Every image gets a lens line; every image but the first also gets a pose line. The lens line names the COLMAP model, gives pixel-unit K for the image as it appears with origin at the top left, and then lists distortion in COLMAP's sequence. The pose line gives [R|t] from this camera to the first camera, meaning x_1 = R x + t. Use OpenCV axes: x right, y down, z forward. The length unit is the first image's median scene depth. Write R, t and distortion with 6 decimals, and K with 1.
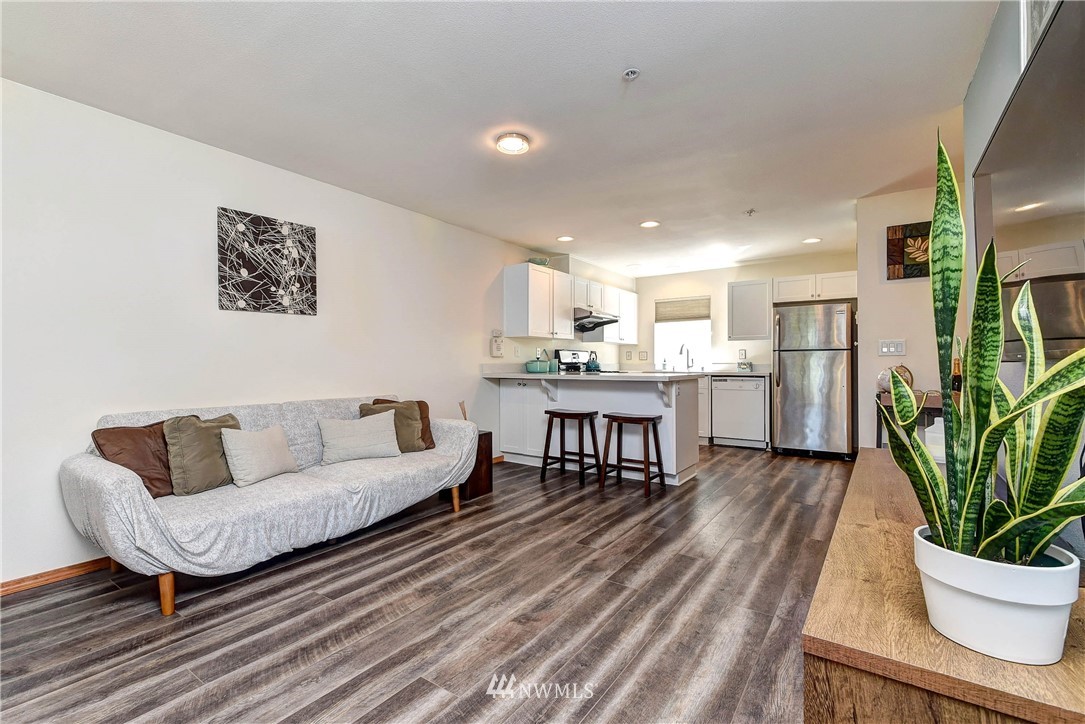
lens RADIAL K [[478.9, 0, 534.2], [0, 478.9, 364.6], [0, 0, 1]] dist [0.003478, -0.003574]
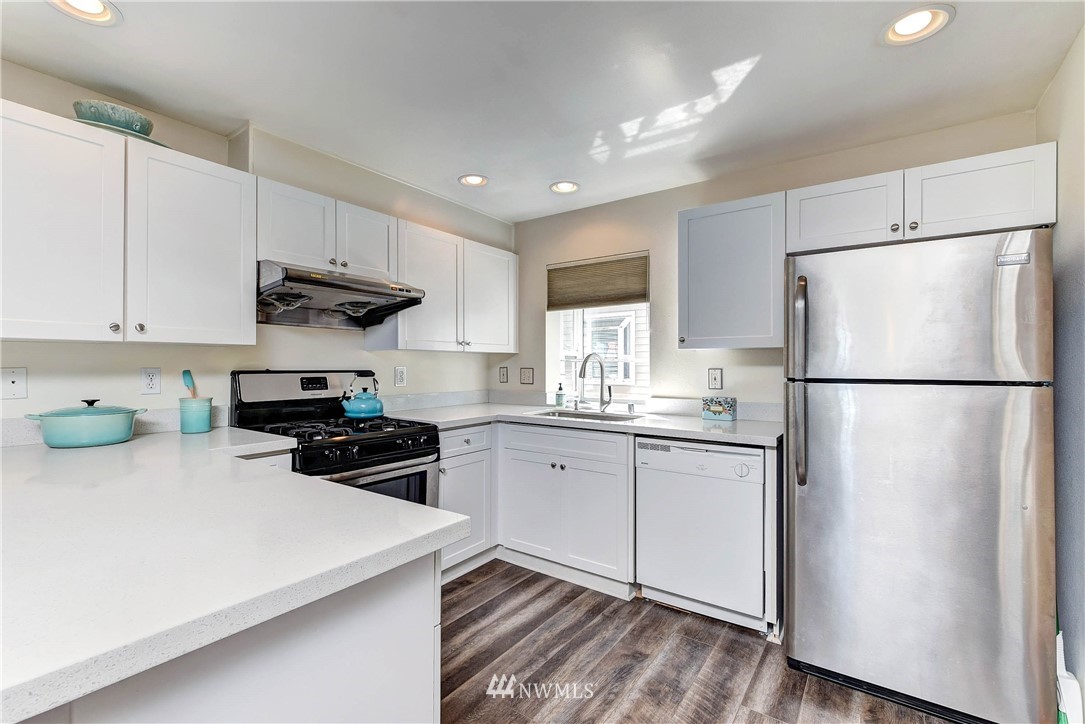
lens RADIAL K [[478.9, 0, 538.6], [0, 478.9, 360.3], [0, 0, 1]] dist [0.003478, -0.003574]
pose [[0.999907, 0.002443, -0.013387, 0.558524], [-0.002576, 0.999947, -0.009925, -0.067888], [0.013362, 0.009958, 0.999861, 1.120555]]
